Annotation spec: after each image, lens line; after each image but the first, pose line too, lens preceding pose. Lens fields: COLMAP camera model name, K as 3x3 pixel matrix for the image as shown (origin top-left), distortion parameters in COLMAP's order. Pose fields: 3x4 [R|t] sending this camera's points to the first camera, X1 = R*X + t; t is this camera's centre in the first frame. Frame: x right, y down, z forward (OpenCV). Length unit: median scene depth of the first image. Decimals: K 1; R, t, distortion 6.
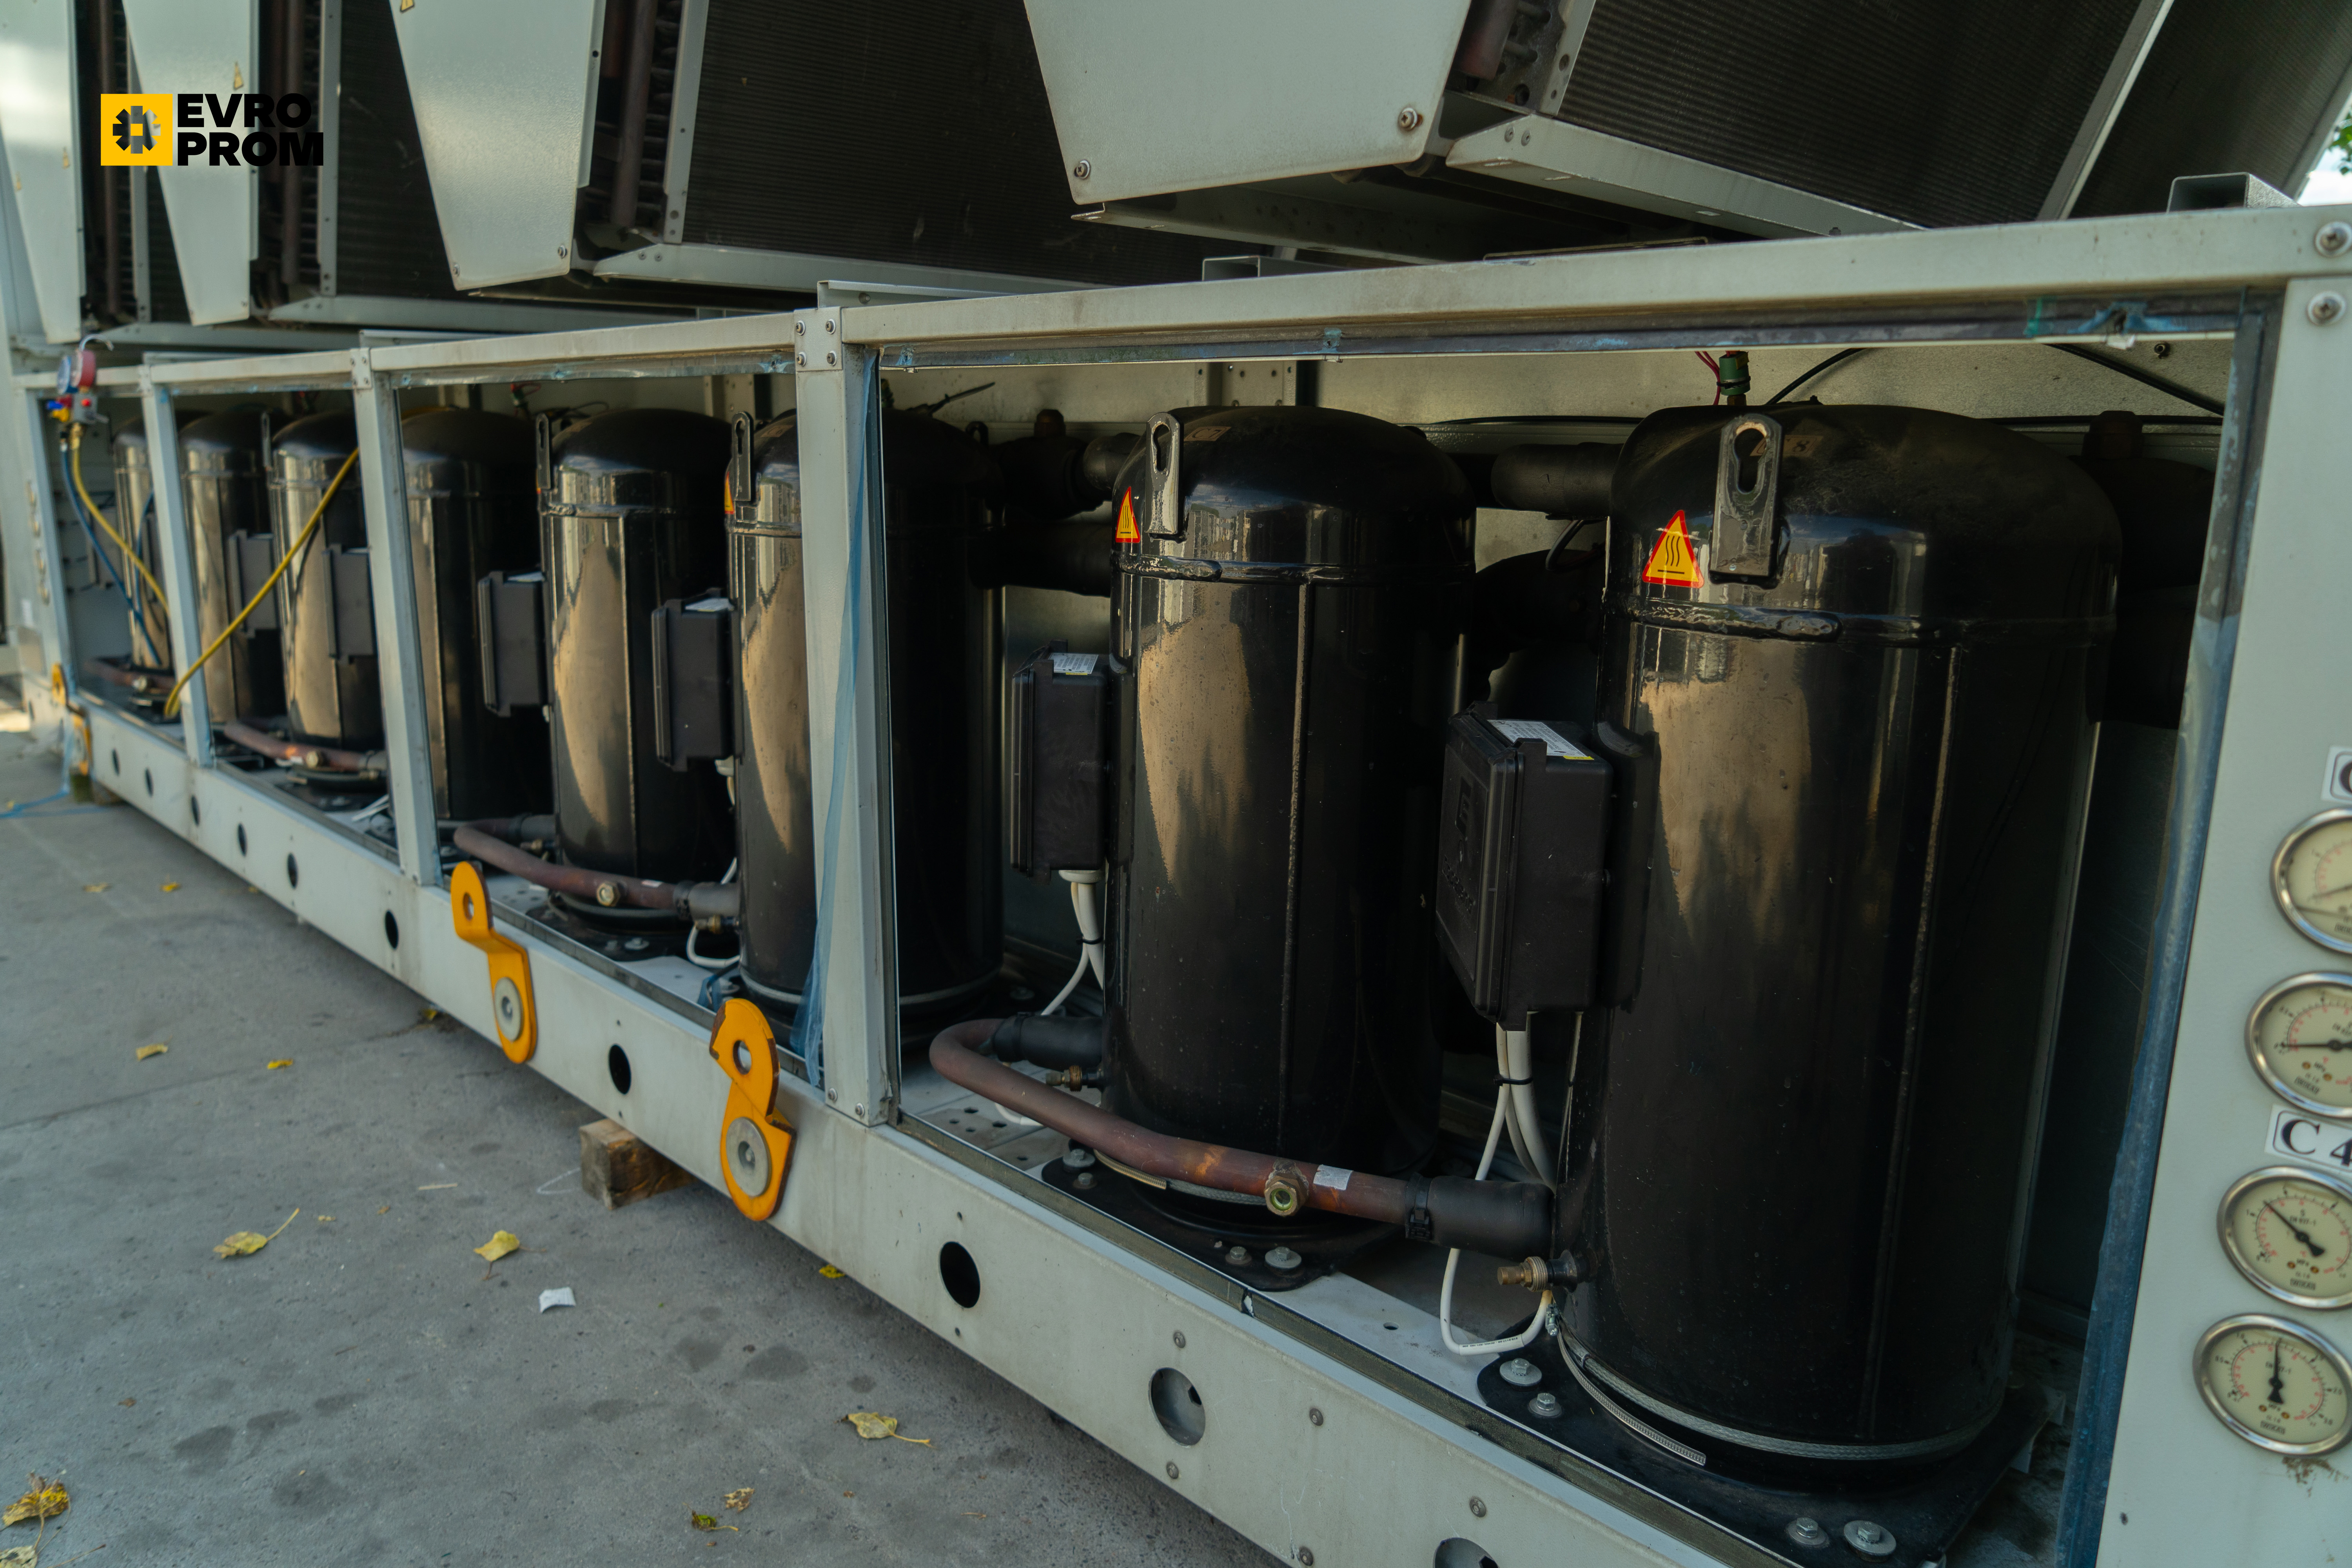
lens RADIAL K [[1564.6, 0, 1132.0], [0, 1564.6, 771.8], [0, 0, 1]] dist [-0.040132, 0.031196]
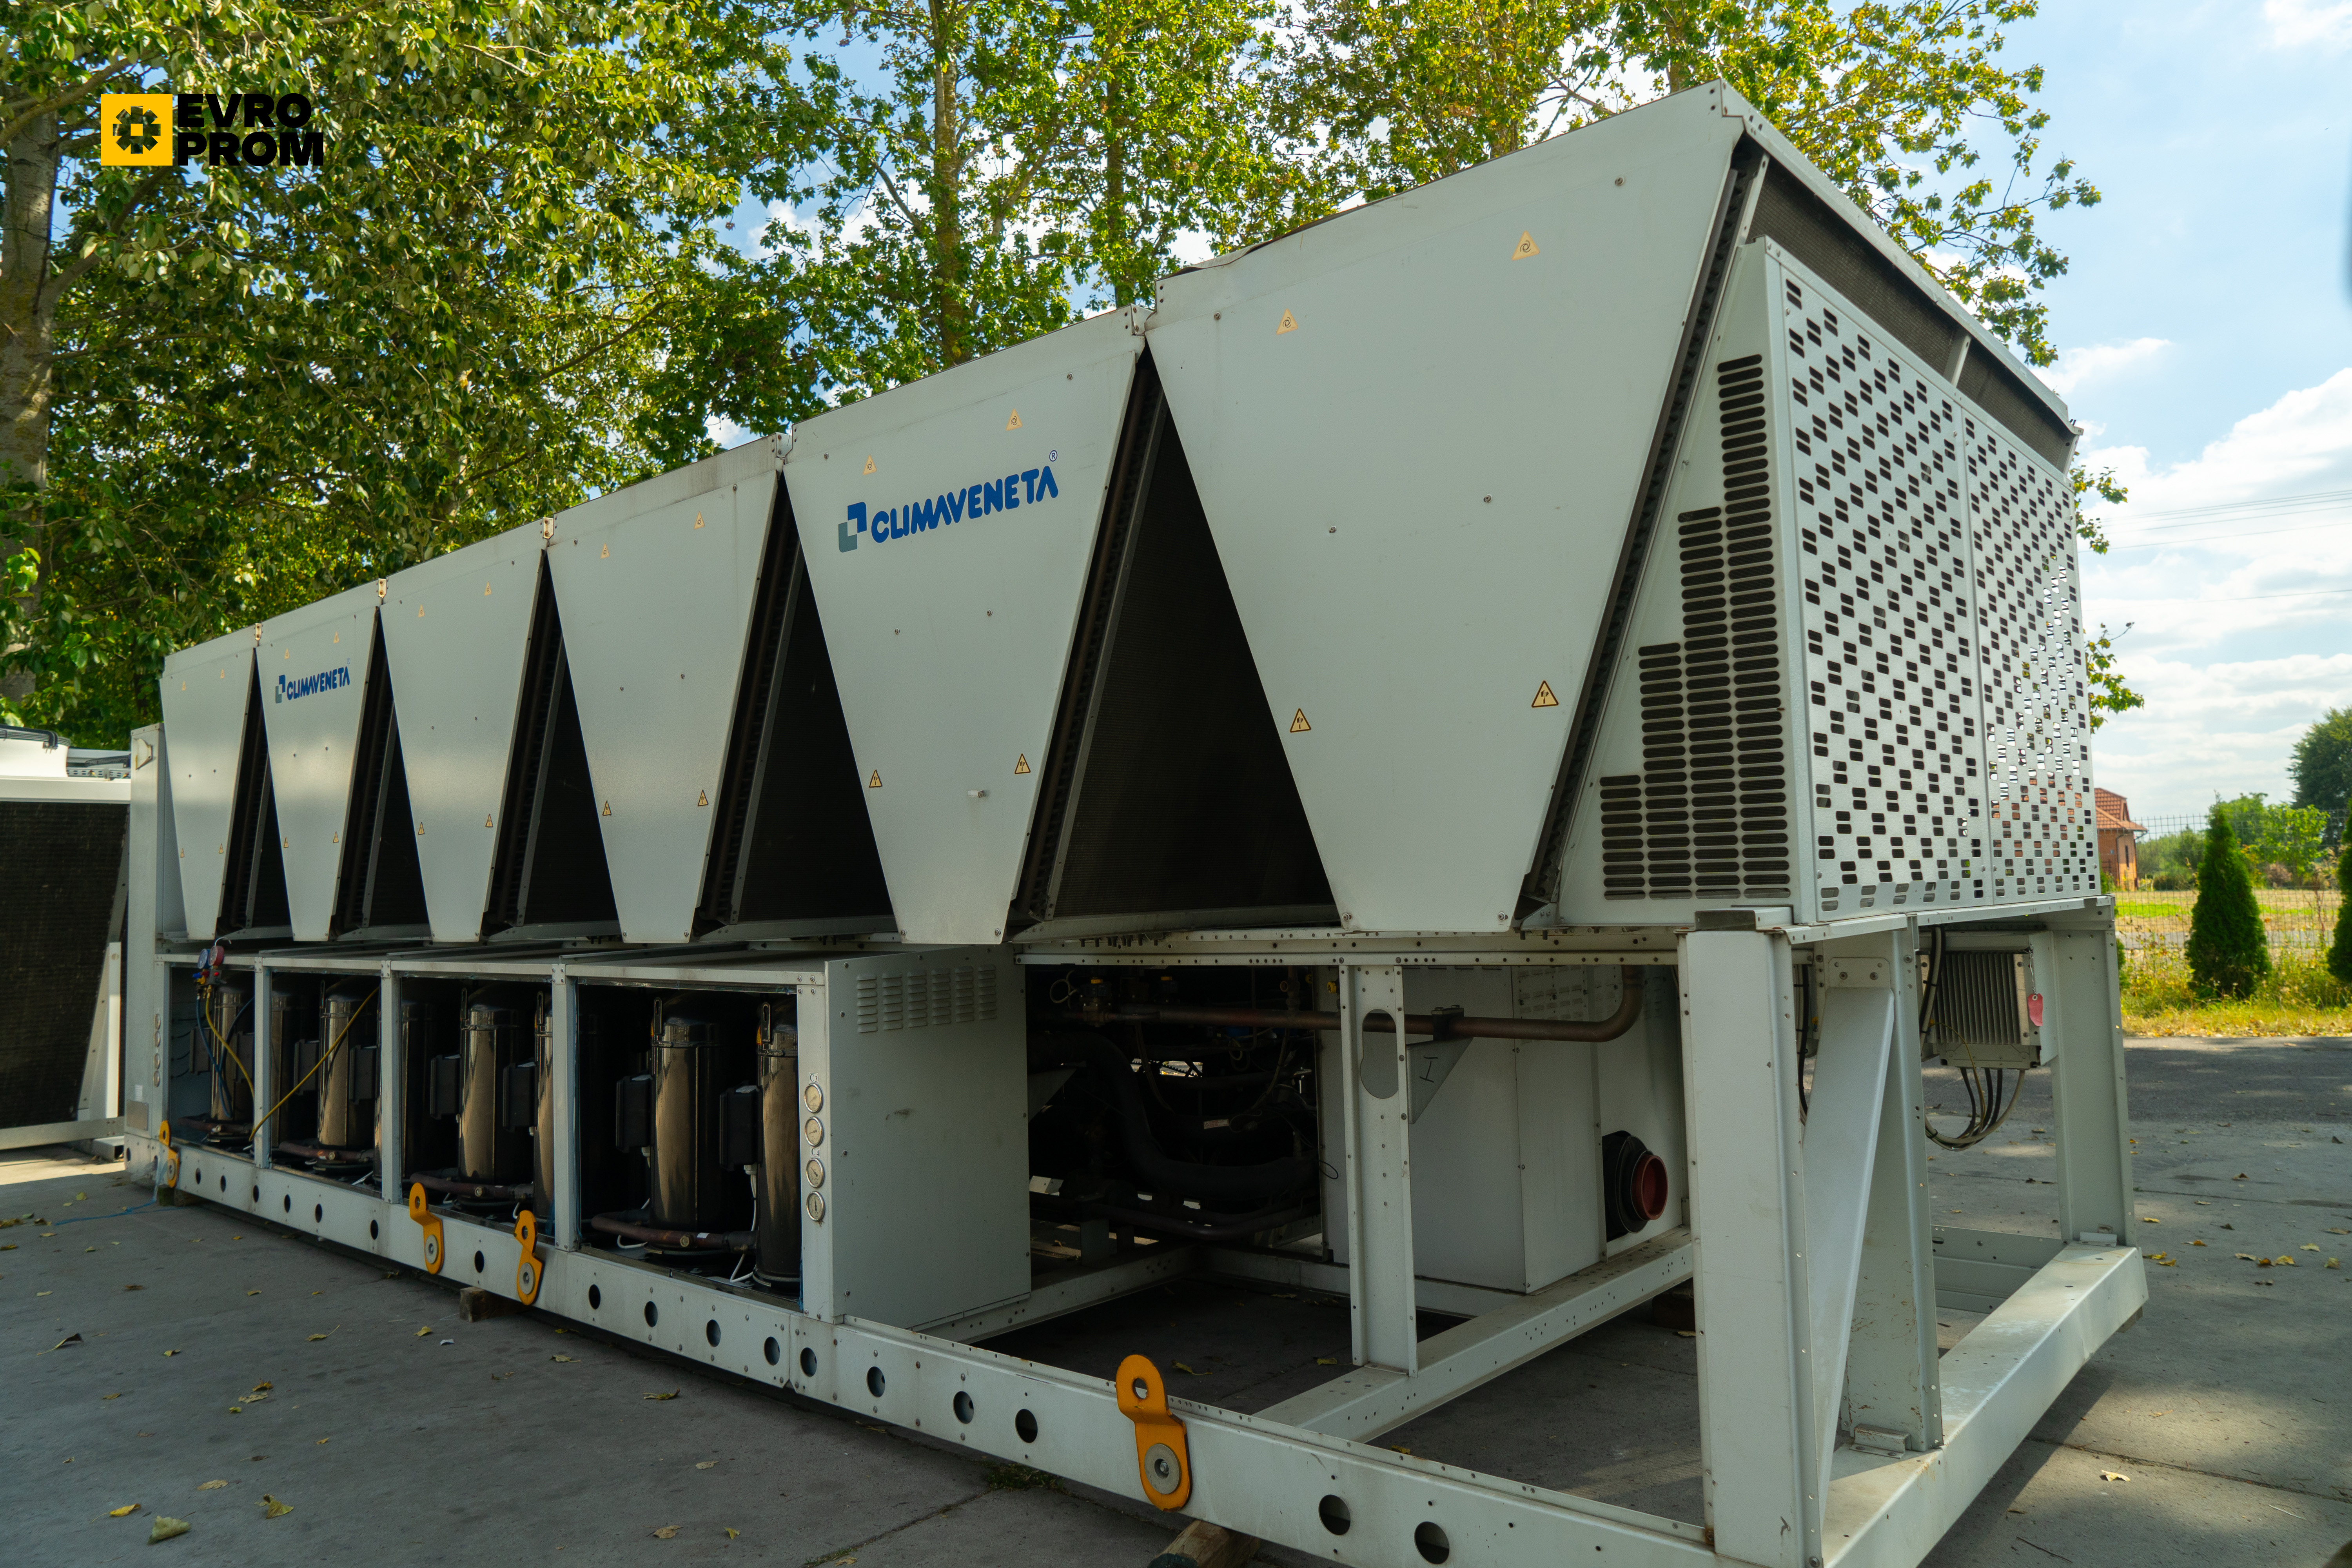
lens RADIAL K [[1564.6, 0, 1132.0], [0, 1564.6, 771.8], [0, 0, 1]] dist [-0.040132, 0.031196]
pose [[0.997801, -0.036040, 0.055620, 0.482497], [0.050566, 0.956491, -0.287345, 0.175668], [-0.042844, 0.289526, 0.956211, -1.312736]]
